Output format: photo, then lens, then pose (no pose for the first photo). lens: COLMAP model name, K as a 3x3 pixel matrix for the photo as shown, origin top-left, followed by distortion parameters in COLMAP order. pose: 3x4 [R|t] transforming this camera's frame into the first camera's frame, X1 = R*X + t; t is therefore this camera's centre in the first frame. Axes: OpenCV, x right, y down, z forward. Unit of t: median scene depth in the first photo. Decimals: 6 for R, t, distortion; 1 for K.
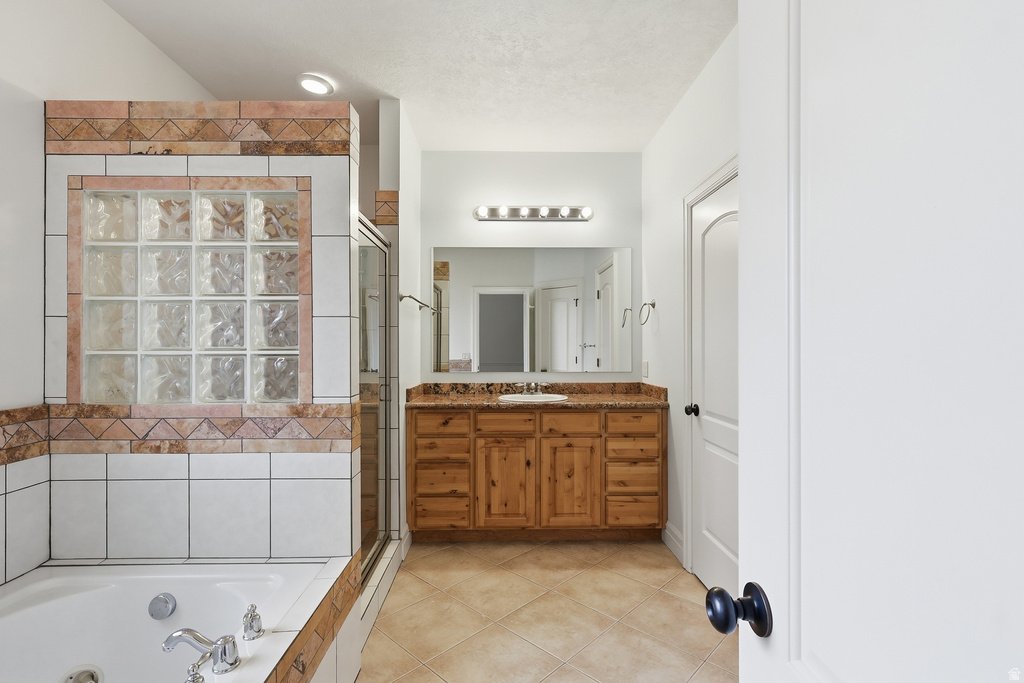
lens RADIAL K [[478.1, 0, 514.1], [0, 478.1, 343.7], [0, 0, 1]] dist [-0.001482, 0.001465]
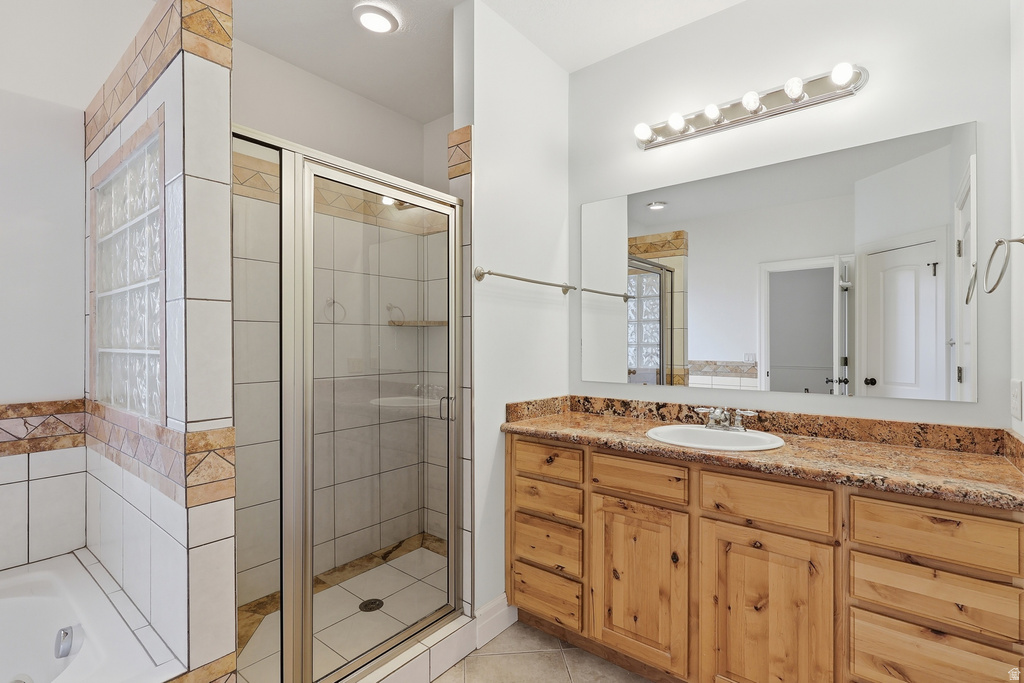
lens RADIAL K [[478.1, 0, 509.1], [0, 478.1, 341.7], [0, 0, 1]] dist [-0.001482, 0.001465]
pose [[0.763530, -0.001103, -0.645771, 0.239101], [0.001879, 0.999998, 0.000514, 0.001434], [0.645769, -0.001606, 0.763531, 0.458837]]
